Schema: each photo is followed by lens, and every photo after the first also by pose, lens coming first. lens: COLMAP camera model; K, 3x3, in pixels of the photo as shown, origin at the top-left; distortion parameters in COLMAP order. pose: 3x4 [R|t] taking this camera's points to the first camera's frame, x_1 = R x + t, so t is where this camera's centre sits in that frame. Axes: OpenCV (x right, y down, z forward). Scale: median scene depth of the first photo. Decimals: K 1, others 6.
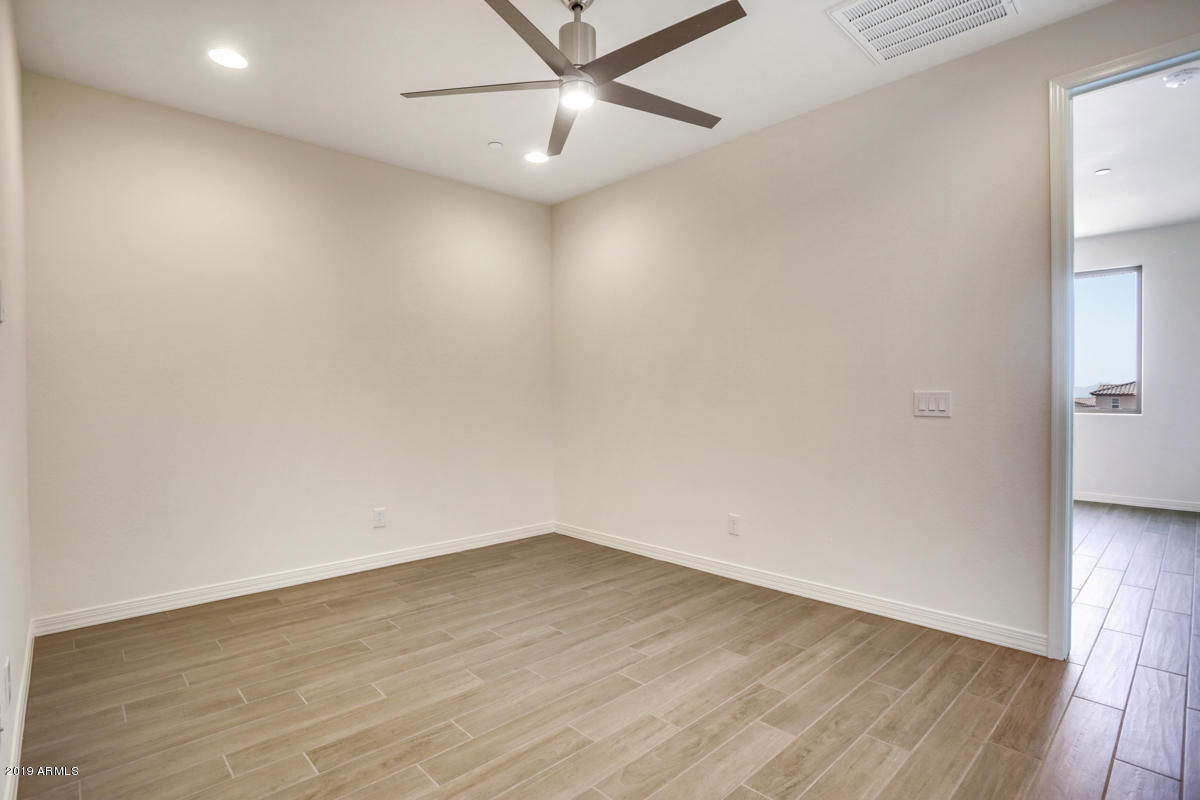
lens RADIAL K [[587.9, 0, 600.3], [0, 587.9, 396.9], [0, 0, 1]] dist [-0.073964, 0.029743]
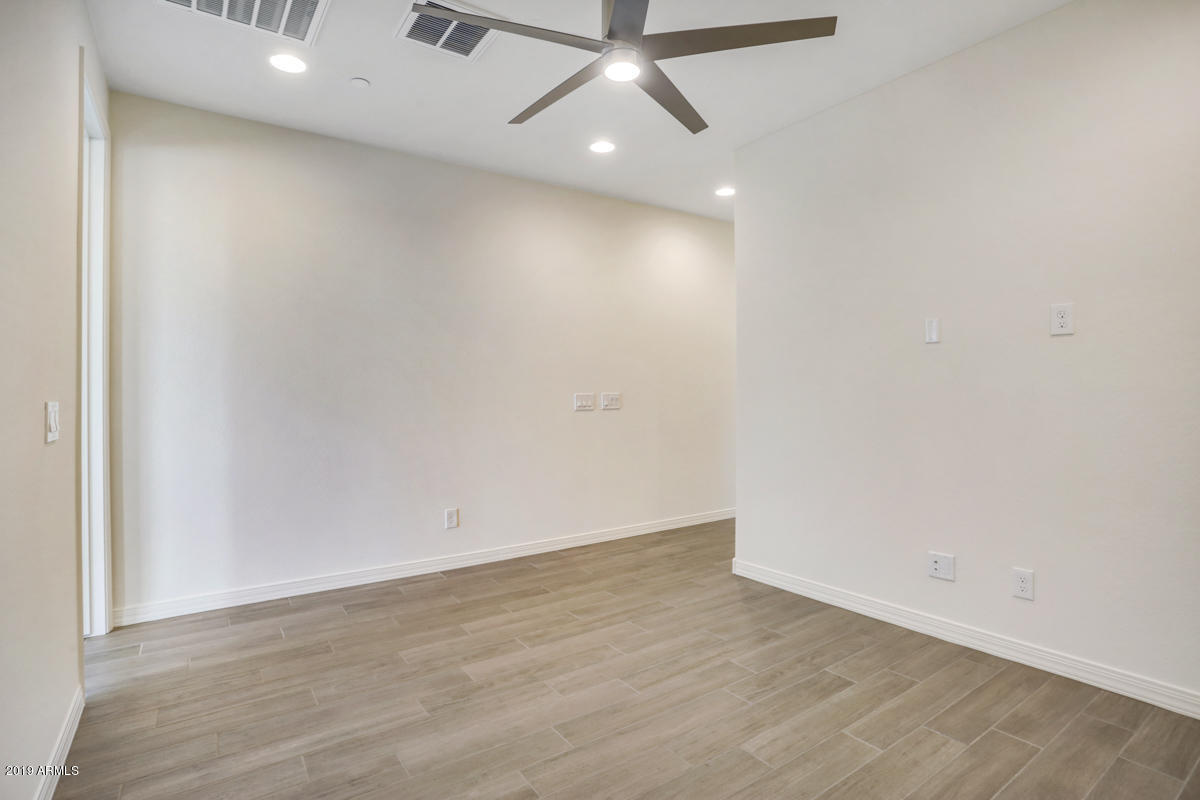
lens RADIAL K [[596.5, 0, 600.5], [0, 596.5, 383.6], [0, 0, 1]] dist [-0.088142, 0.031279]
pose [[-0.989403, 0.018084, 0.144062, -0.121001], [0.017515, 0.999833, -0.005212, -0.016097], [-0.144133, -0.002633, -0.989555, 1.682385]]
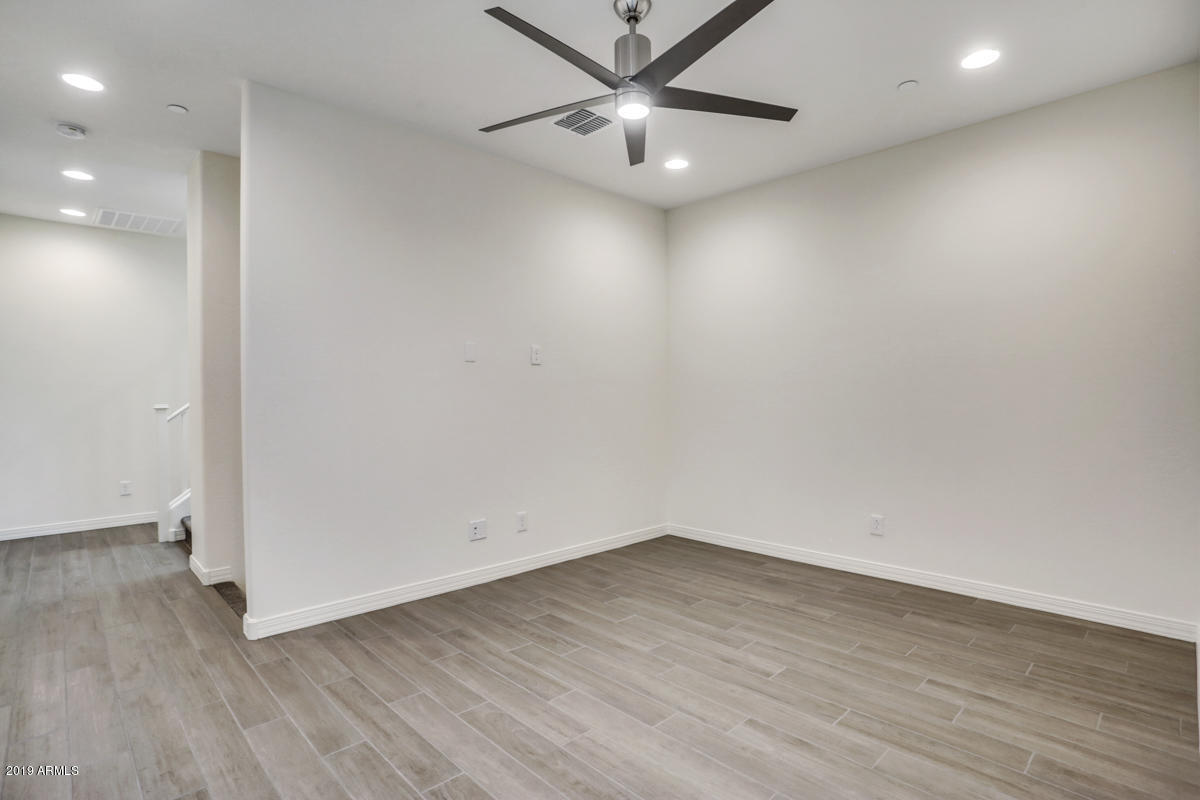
lens RADIAL K [[587.9, 0, 600.3], [0, 587.9, 396.9], [0, 0, 1]] dist [-0.073964, 0.029743]
pose [[0.014224, 0.008573, -0.999862, 0.860287], [-0.000302, 0.999963, 0.008569, -0.015589], [0.999899, 0.000180, 0.014226, 0.819012]]
